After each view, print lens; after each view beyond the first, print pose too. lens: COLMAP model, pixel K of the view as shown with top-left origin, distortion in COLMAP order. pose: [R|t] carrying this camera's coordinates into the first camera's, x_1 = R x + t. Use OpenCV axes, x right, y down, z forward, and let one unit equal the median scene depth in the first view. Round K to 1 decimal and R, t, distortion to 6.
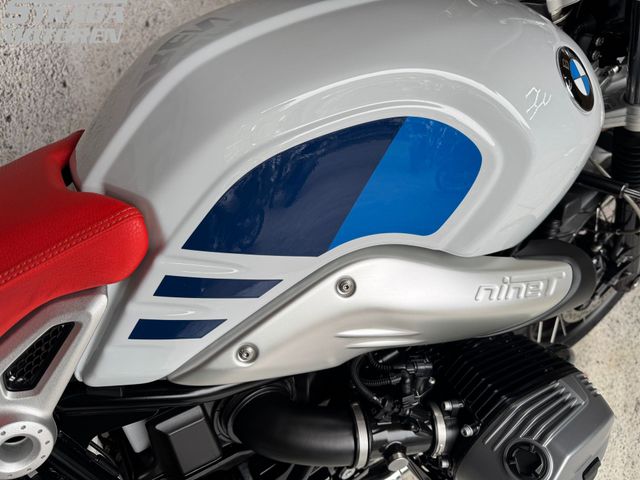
lens RADIAL K [[457.2, 0, 320.0], [0, 457.2, 240.0], [0, 0, 1]] dist [-0.007217, -0.000913]
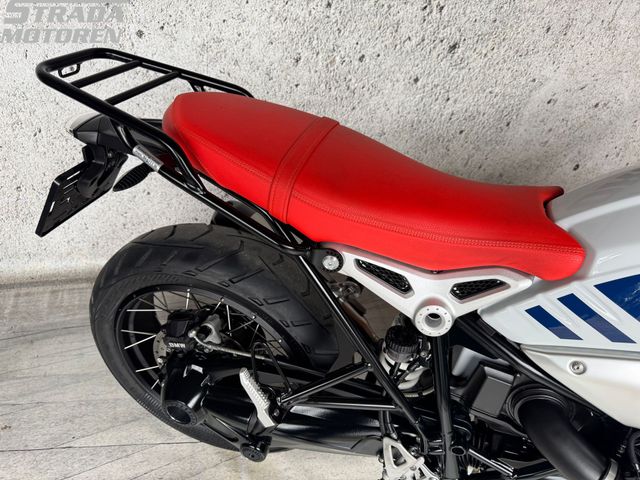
lens RADIAL K [[457.2, 0, 320.0], [0, 457.2, 240.0], [0, 0, 1]] dist [-0.007217, -0.000913]
pose [[0.658227, 0.531097, -0.533548, -0.153425], [-0.564826, 0.816960, 0.116393, 0.229303], [0.497703, 0.224749, 0.837723, -0.824366]]
